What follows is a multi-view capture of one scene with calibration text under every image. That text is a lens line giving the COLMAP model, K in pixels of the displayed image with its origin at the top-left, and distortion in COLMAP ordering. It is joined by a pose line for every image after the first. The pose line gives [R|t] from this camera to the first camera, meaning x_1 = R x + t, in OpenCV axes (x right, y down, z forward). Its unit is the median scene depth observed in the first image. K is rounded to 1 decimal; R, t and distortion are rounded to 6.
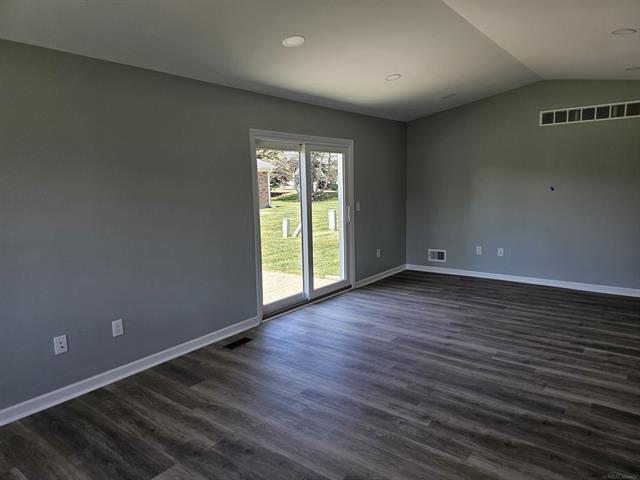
lens RADIAL K [[431.2, 0, 320.0], [0, 431.2, 240.0], [0, 0, 1]] dist [-0.001647, 0.001735]
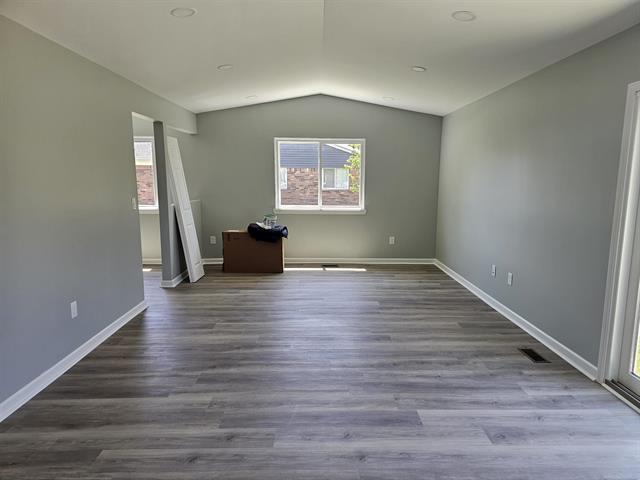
lens RADIAL K [[419.0, 0, 320.0], [0, 419.0, 240.0], [0, 0, 1]] dist [0.002669, -0.002340]
pose [[-0.781664, 0.116817, -0.612663, 0.816681], [-0.069787, 0.959754, 0.272034, -0.237025], [0.619784, 0.255395, -0.742052, 1.658505]]
